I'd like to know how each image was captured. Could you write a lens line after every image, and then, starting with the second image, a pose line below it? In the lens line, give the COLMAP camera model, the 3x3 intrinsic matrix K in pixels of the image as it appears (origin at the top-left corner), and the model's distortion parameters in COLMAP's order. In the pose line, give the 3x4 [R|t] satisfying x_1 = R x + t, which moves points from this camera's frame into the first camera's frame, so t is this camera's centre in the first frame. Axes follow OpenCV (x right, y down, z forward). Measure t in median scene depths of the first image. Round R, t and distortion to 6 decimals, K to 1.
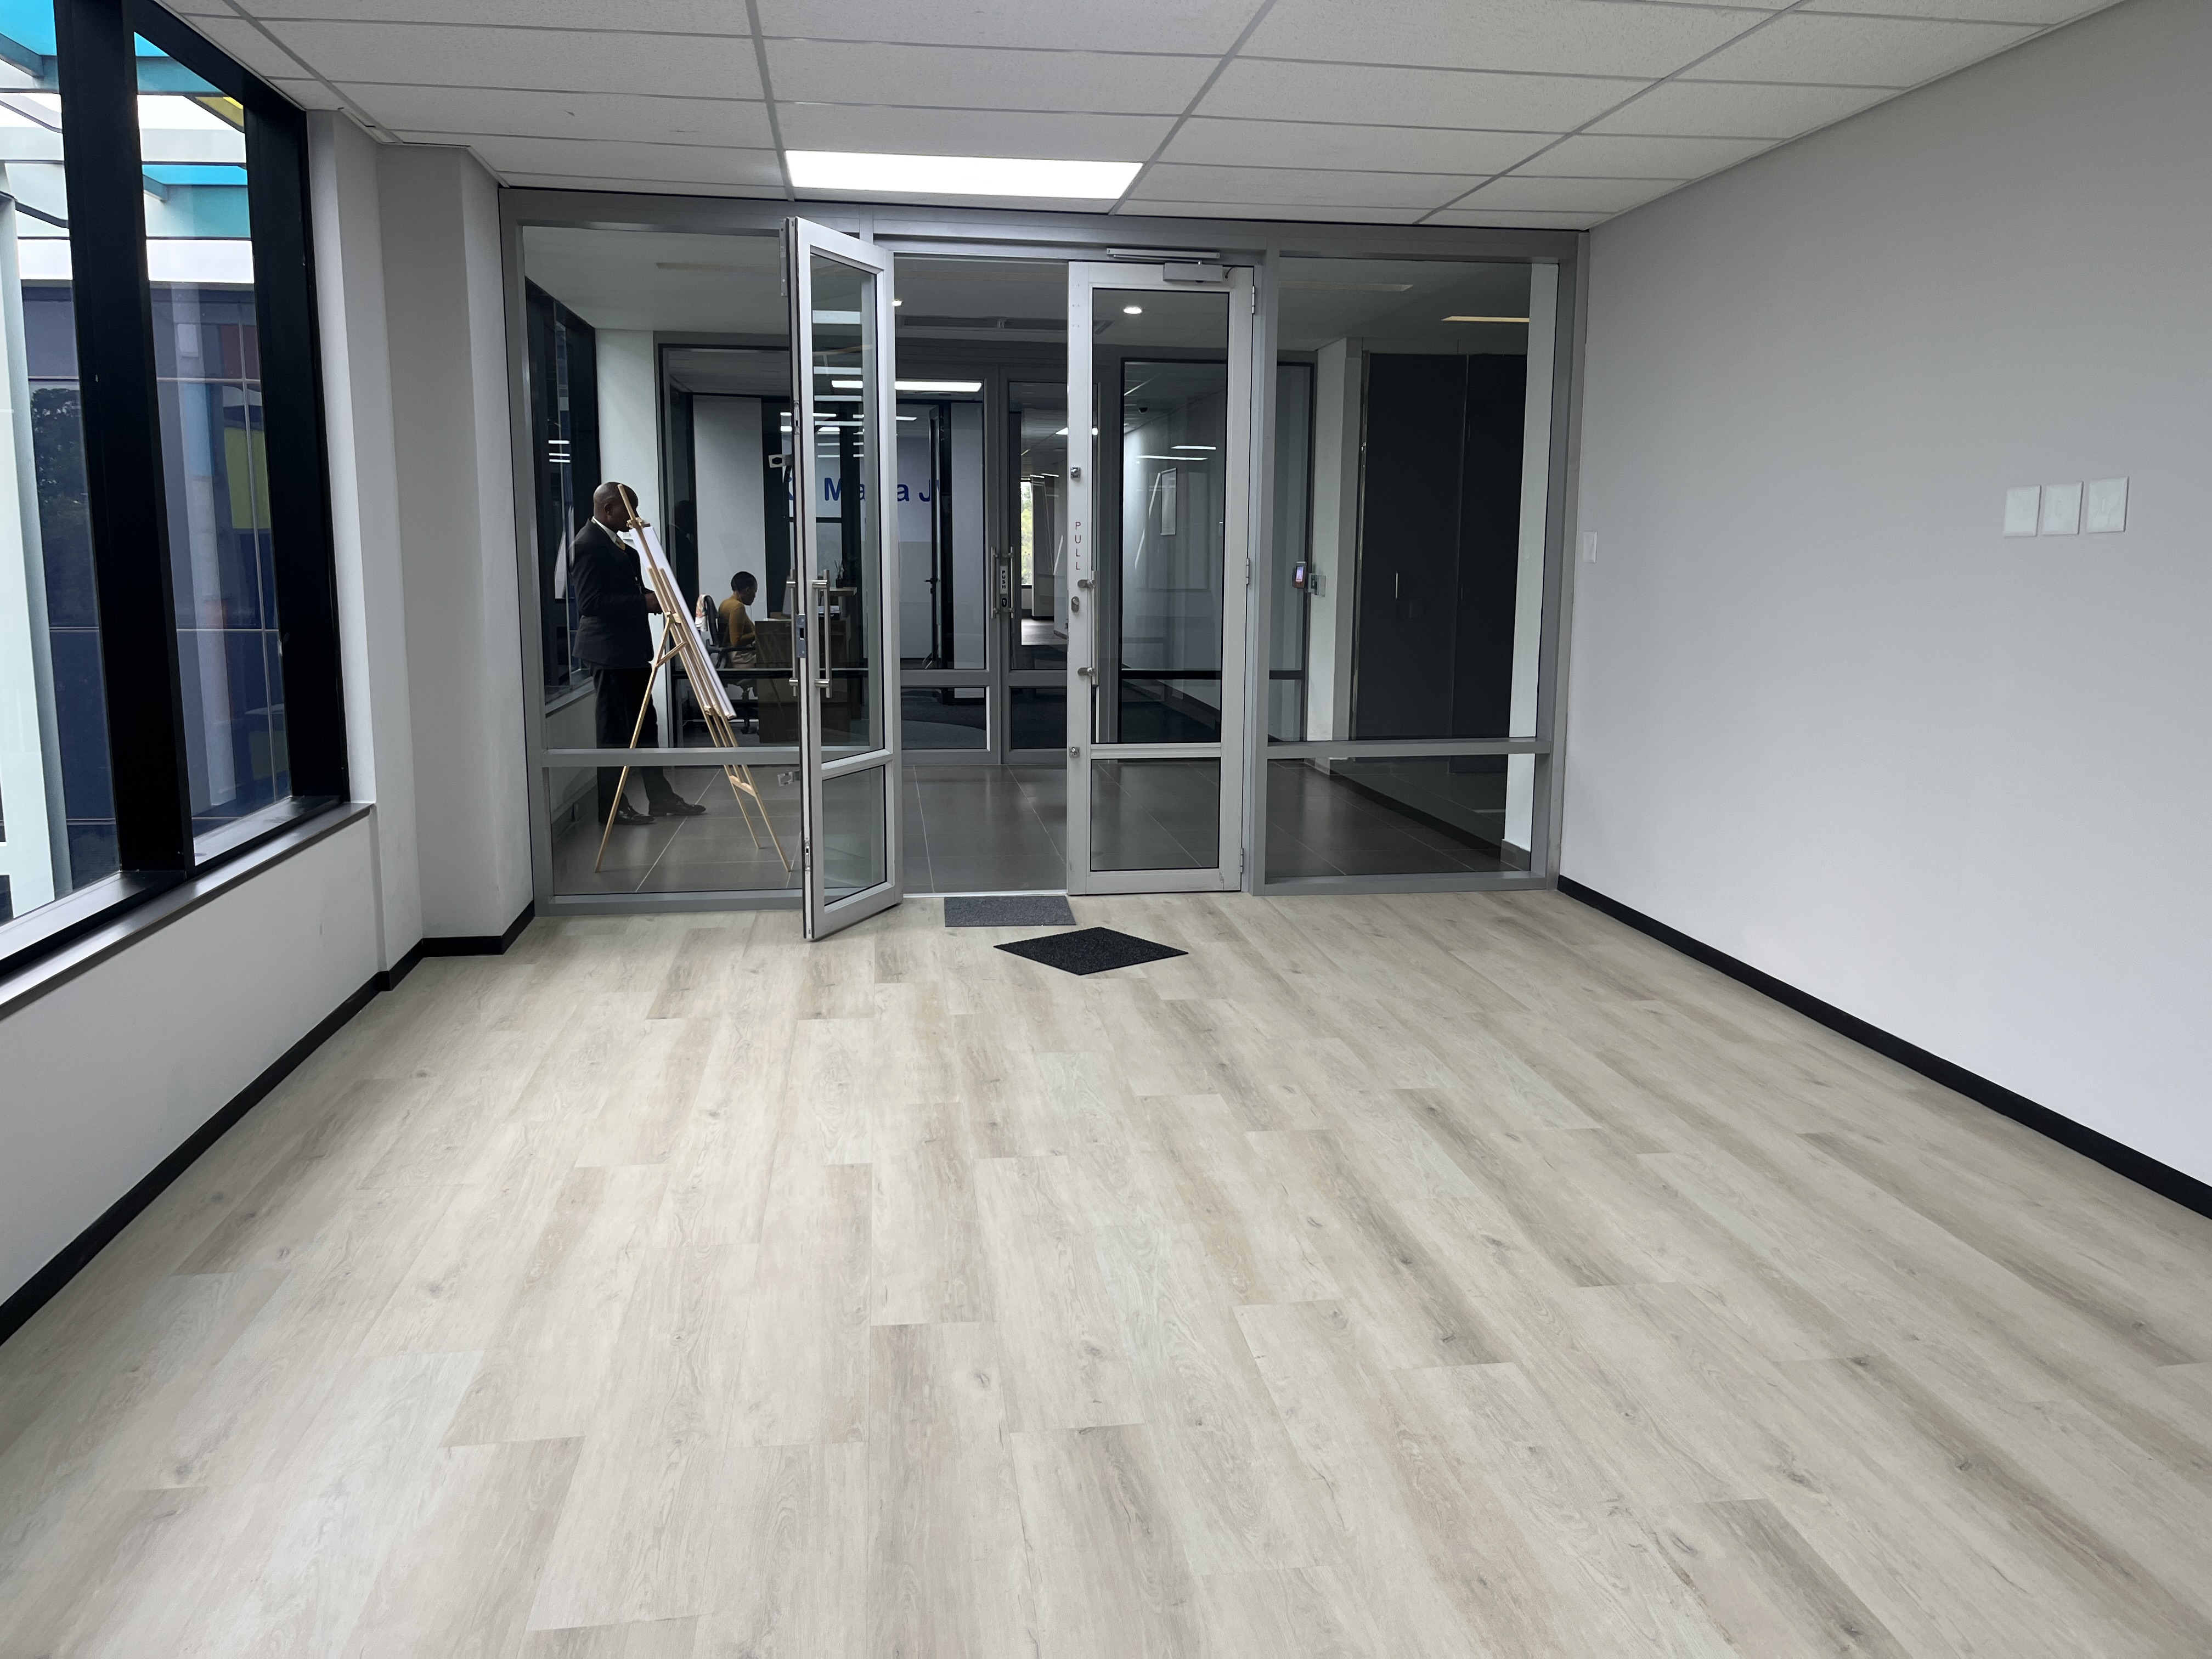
lens RADIAL K [[1669.3, 0, 1099.3], [0, 1669.3, 811.2], [0, 0, 1]] dist [0.062845, -0.099868]
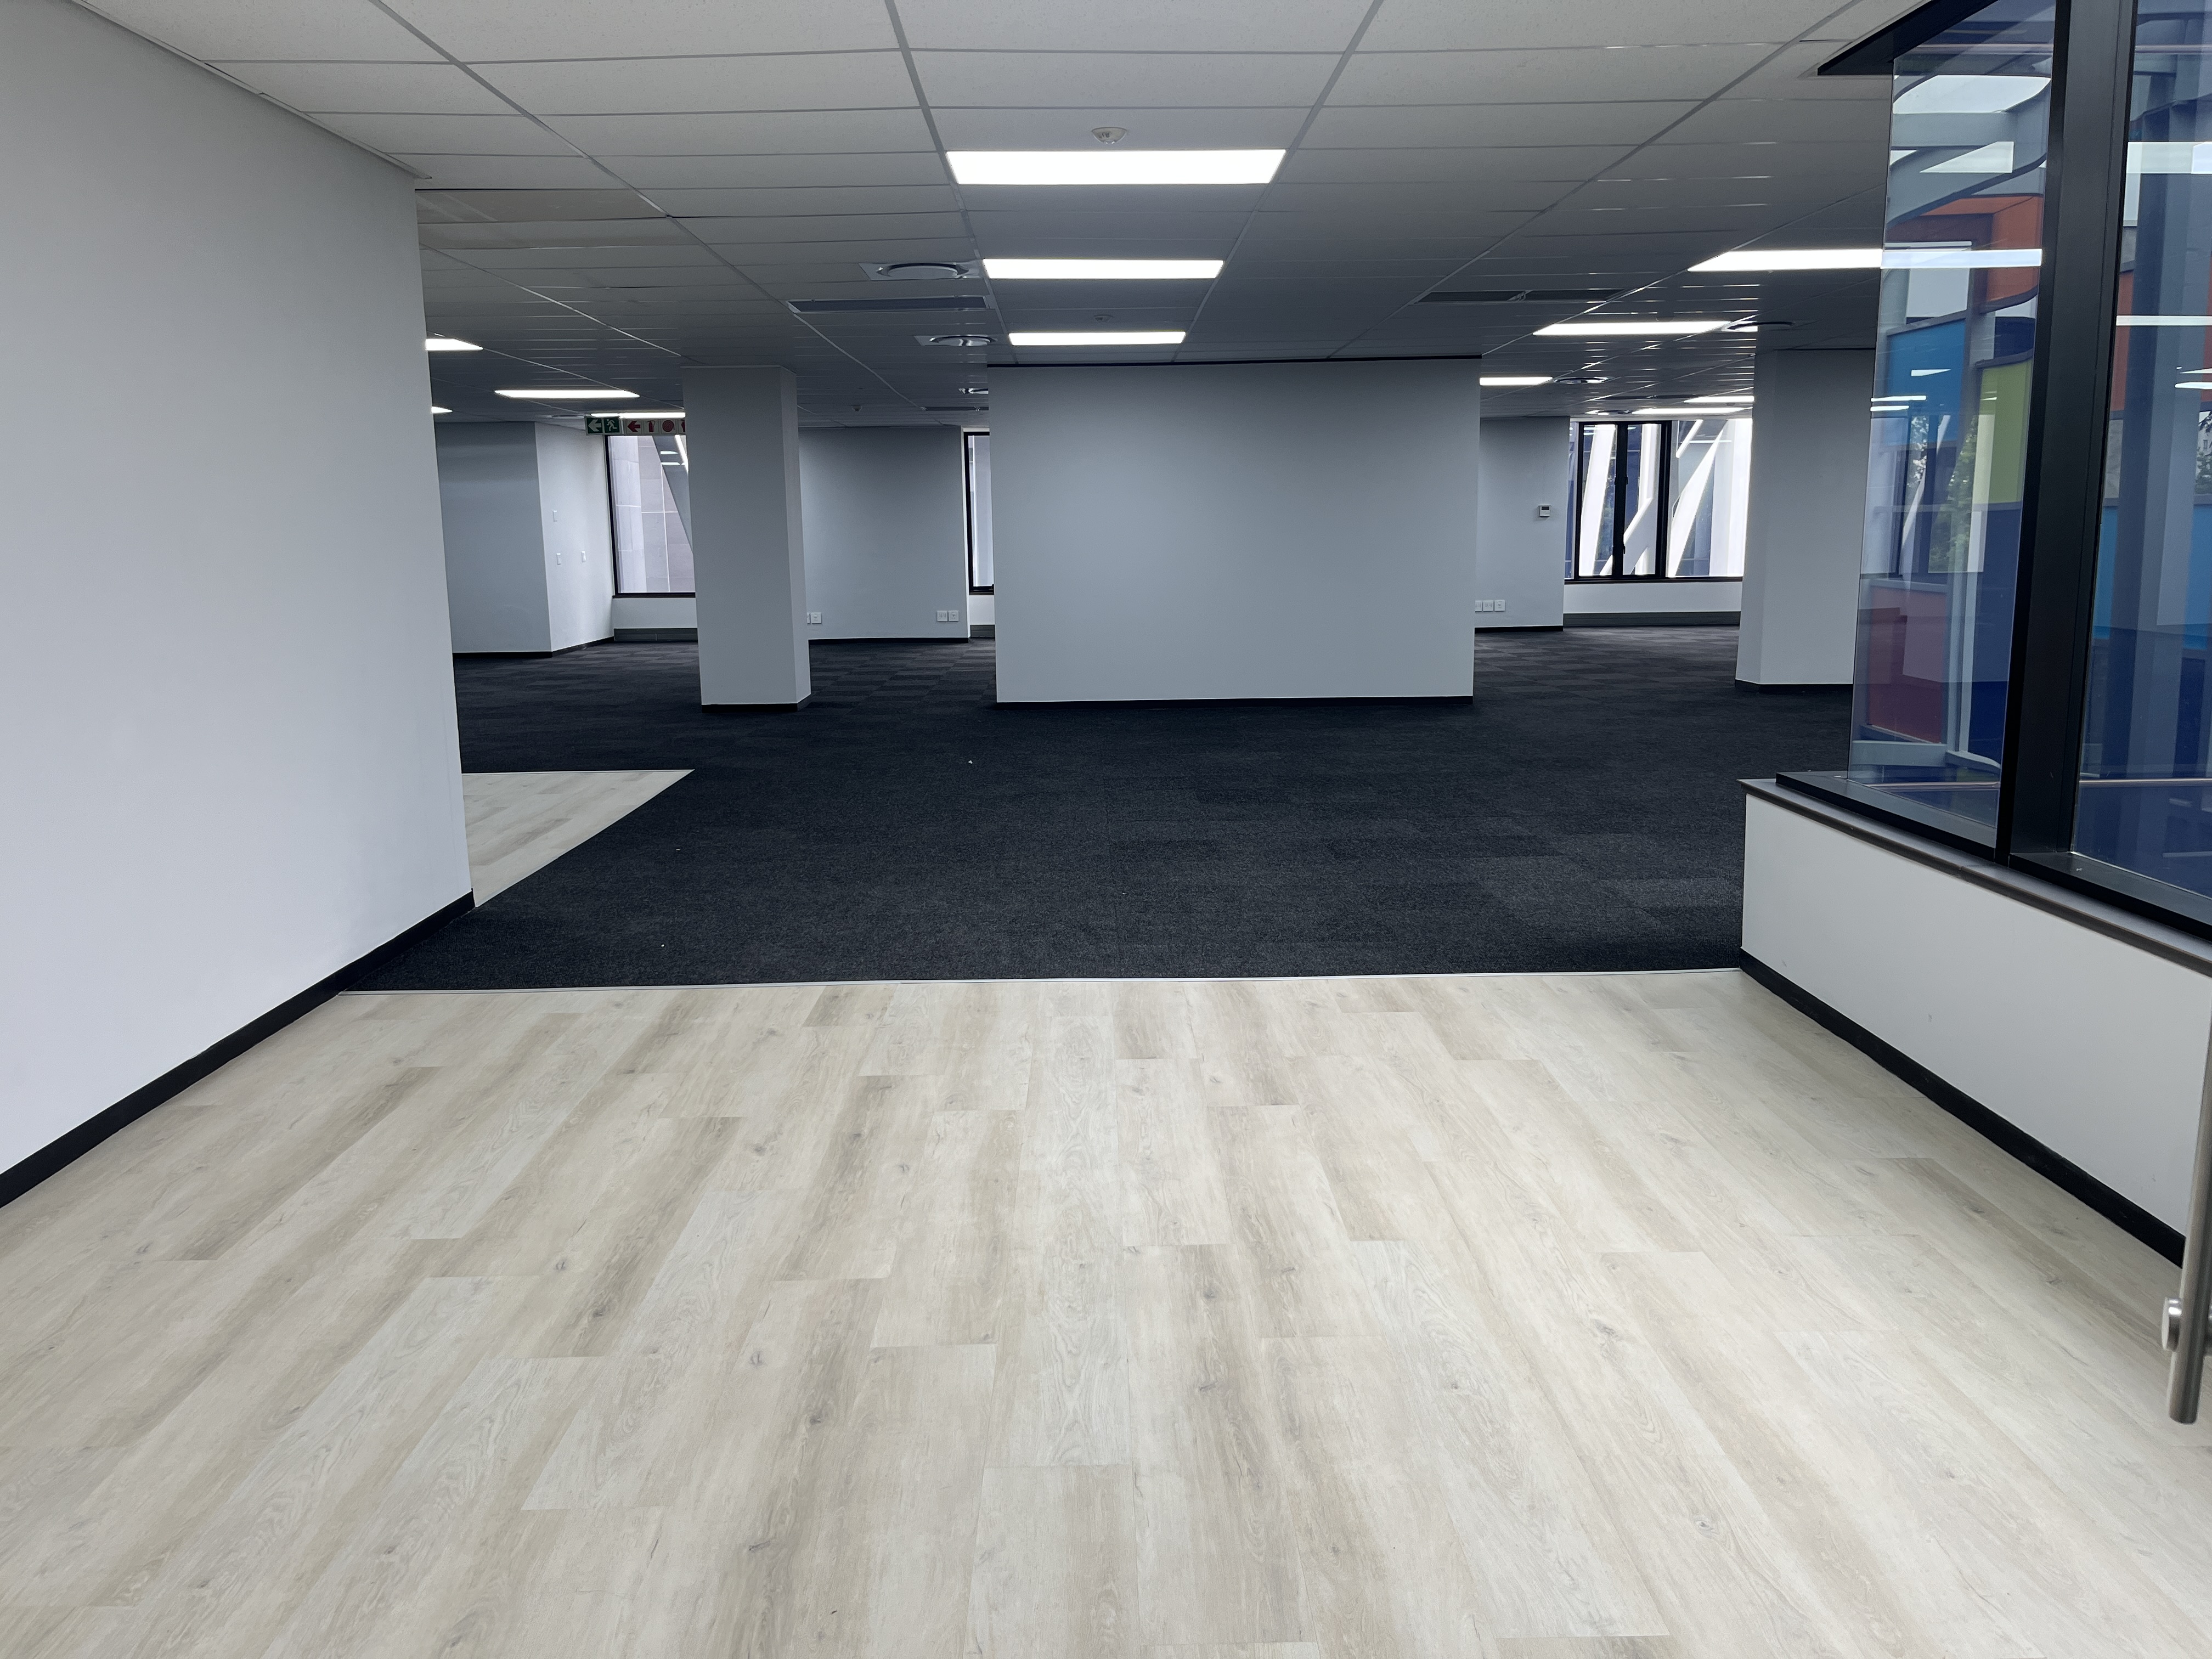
lens RADIAL K [[1669.3, 0, 1099.3], [0, 1669.3, 811.2], [0, 0, 1]] dist [0.062845, -0.099868]
pose [[-0.992153, -0.013527, 0.124294, -0.113012], [0.027323, 0.946642, 0.321126, -0.280702], [-0.122006, 0.322002, -0.938845, 1.767071]]
